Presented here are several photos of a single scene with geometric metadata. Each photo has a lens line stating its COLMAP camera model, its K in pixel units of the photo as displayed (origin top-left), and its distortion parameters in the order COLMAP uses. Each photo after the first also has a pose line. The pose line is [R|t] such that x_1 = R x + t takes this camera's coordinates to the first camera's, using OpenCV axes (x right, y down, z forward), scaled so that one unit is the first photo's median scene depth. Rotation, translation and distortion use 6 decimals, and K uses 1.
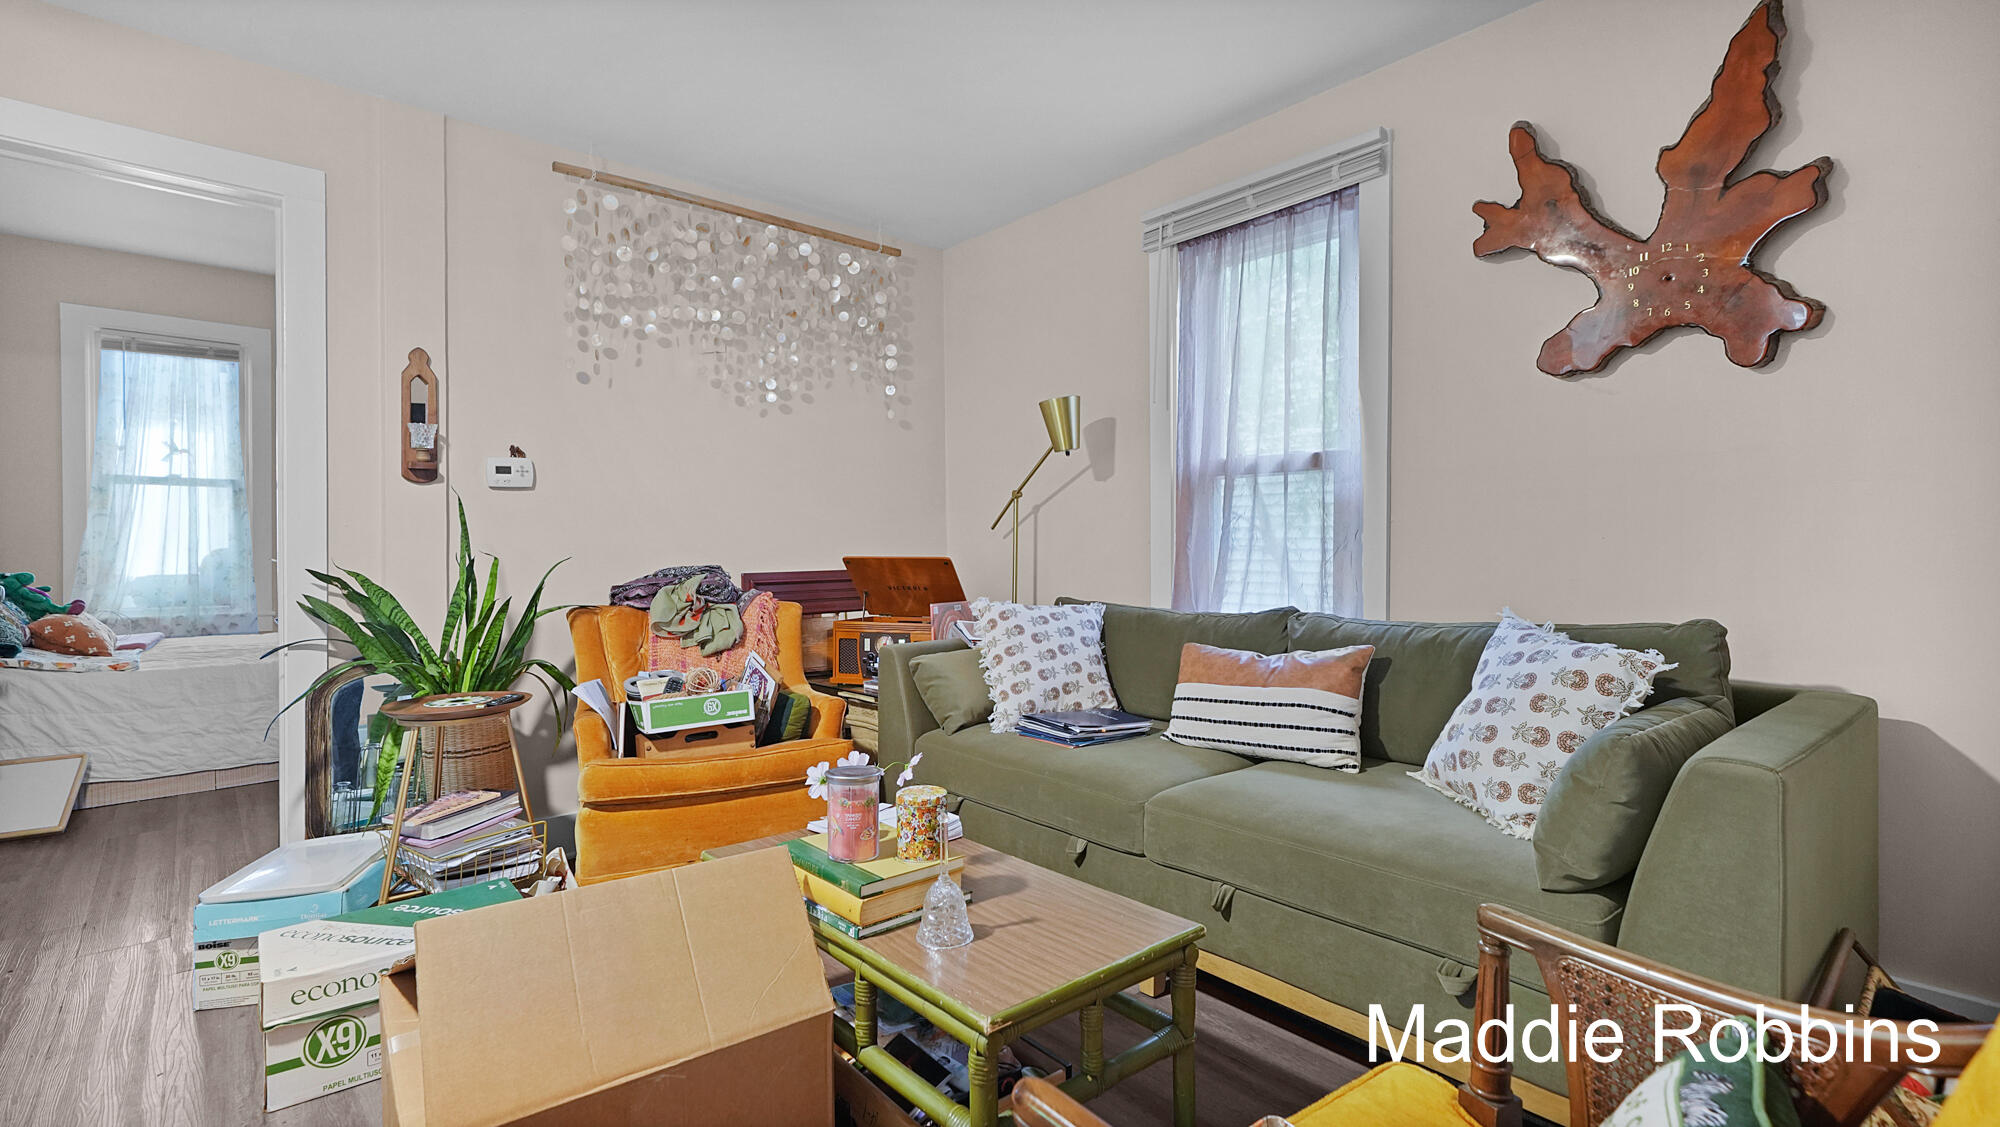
lens RADIAL K [[901.4, 0, 1004.3], [0, 901.4, 577.8], [0, 0, 1]] dist [0.004491, 0.000739]
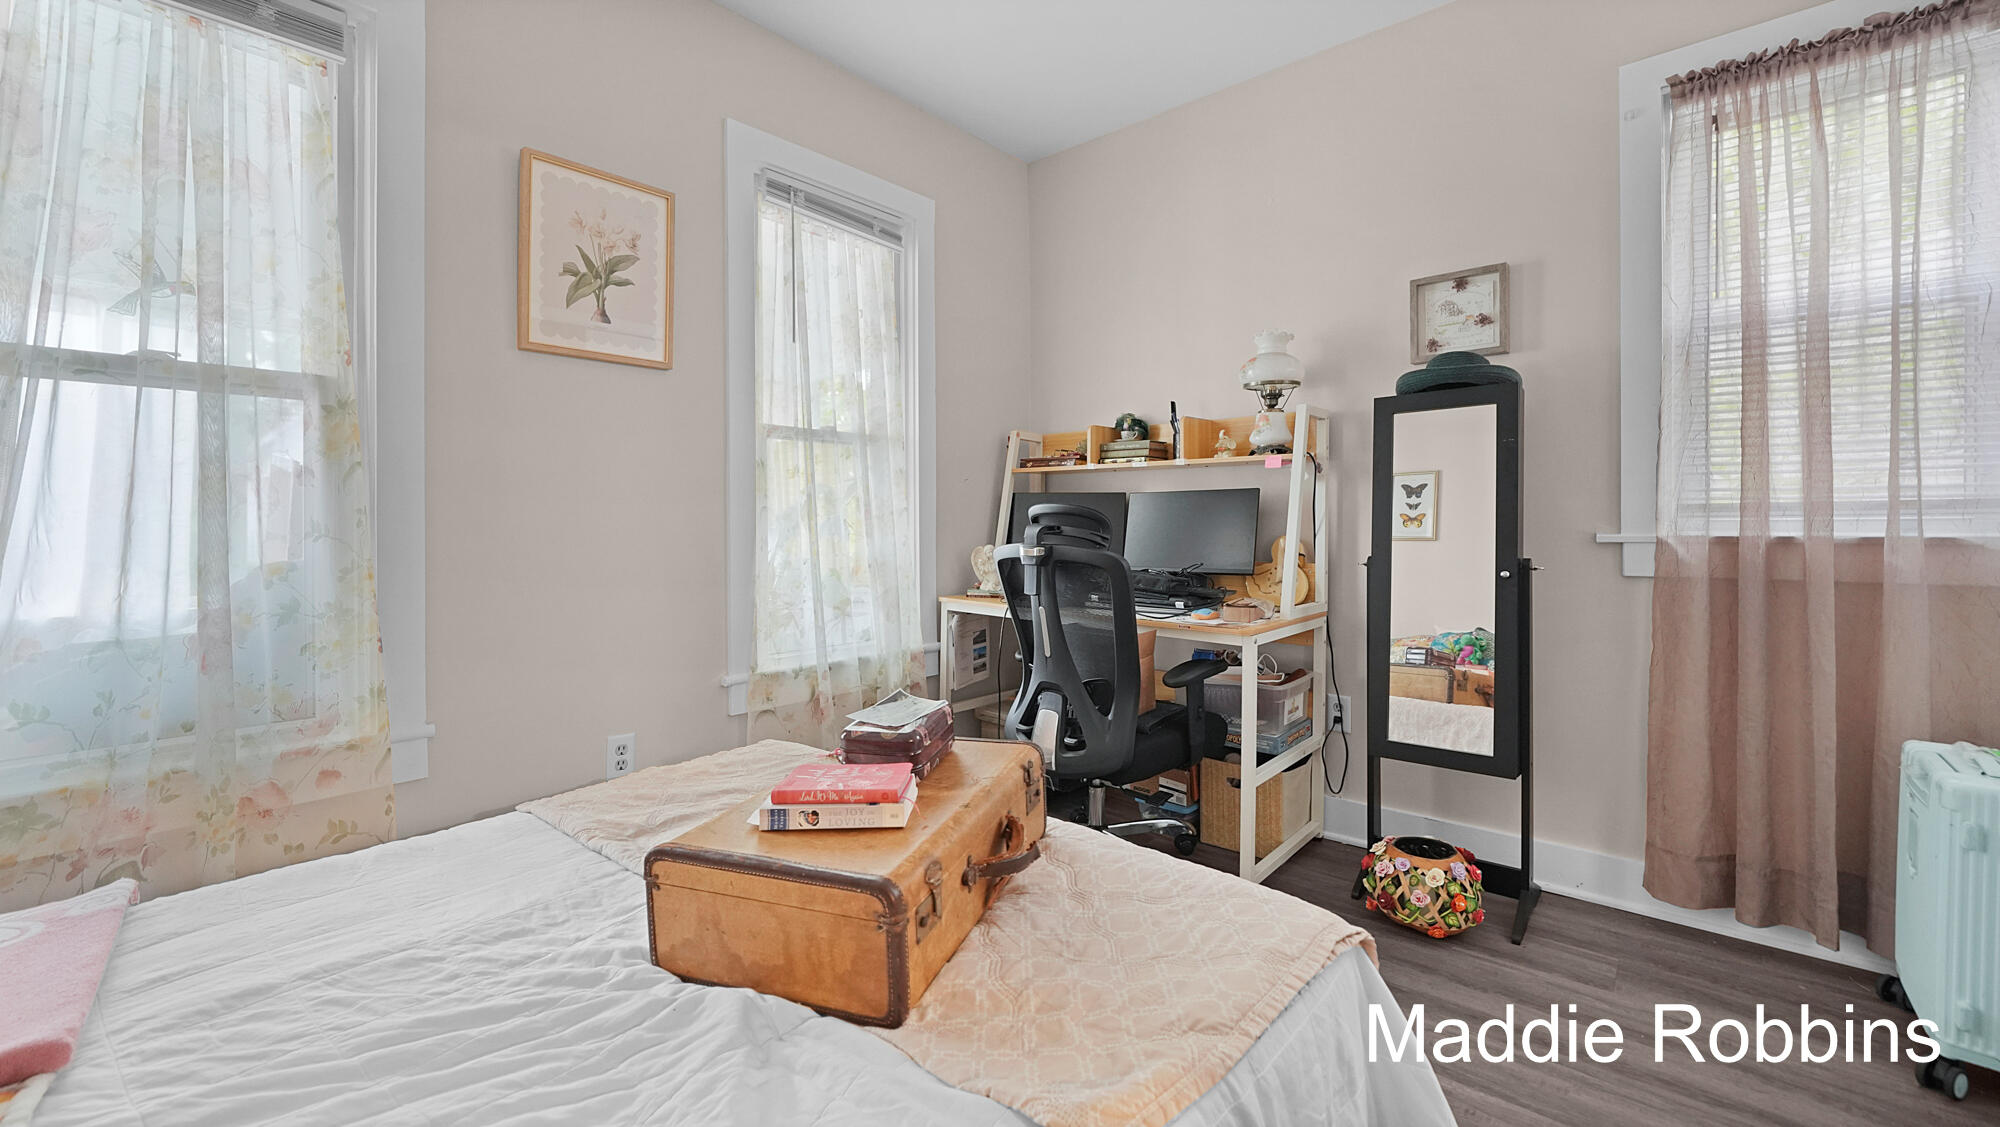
lens RADIAL K [[810.6, 0, 999.5], [0, 810.6, 541.9], [0, 0, 1]] dist [-0.007931, 0.000804]
pose [[0.994228, -0.023091, 0.104772, -1.104562], [0.025123, 0.999520, -0.018121, -0.051335], [-0.104303, 0.020649, 0.994331, 1.162561]]
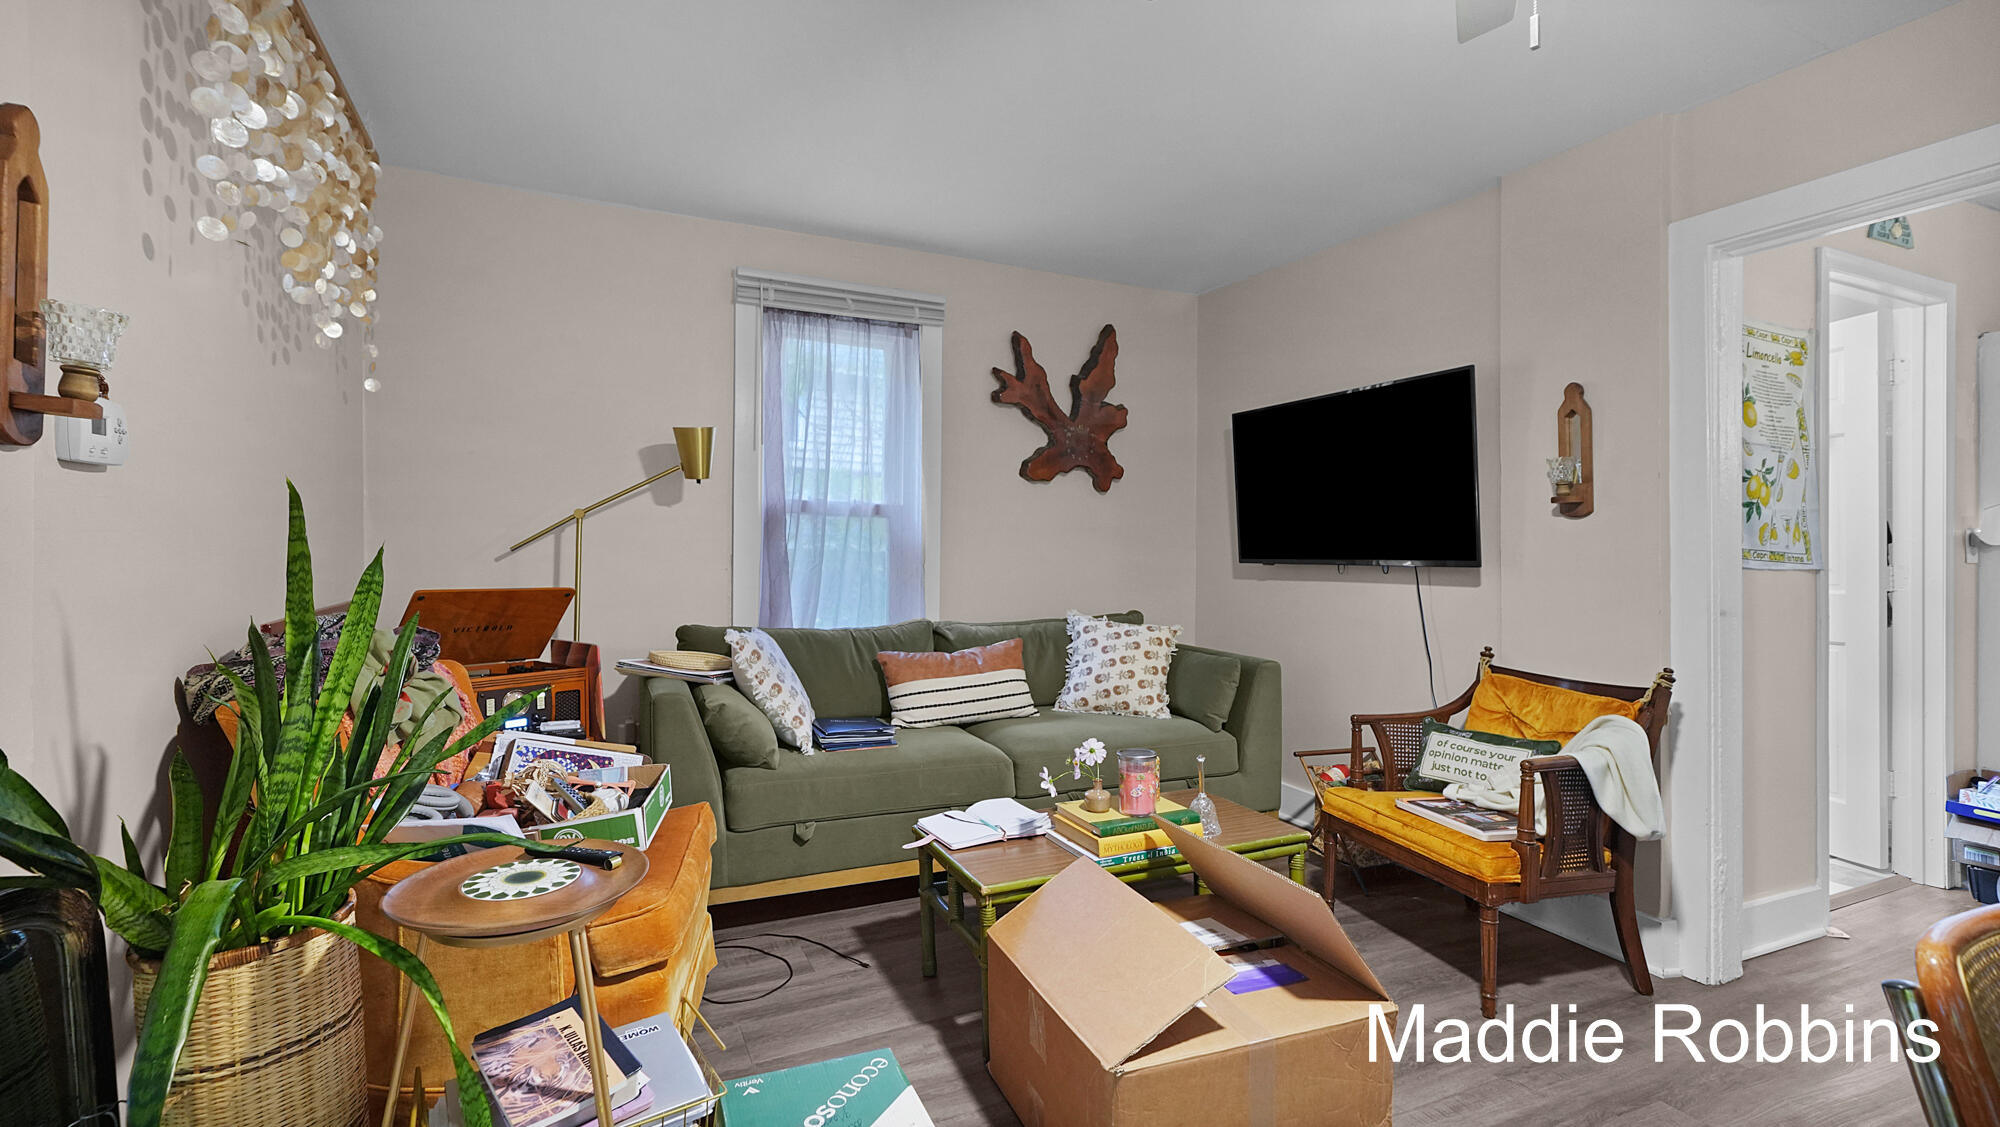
lens RADIAL K [[865.2, 0, 994.5], [0, 865.2, 557.1], [0, 0, 1]] dist [-0.000802, -0.000016]
pose [[0.290875, 0.003286, 0.956755, -0.823232], [0.016163, 0.999835, -0.008348, -0.043889], [-0.956625, 0.017893, 0.290774, 0.440641]]
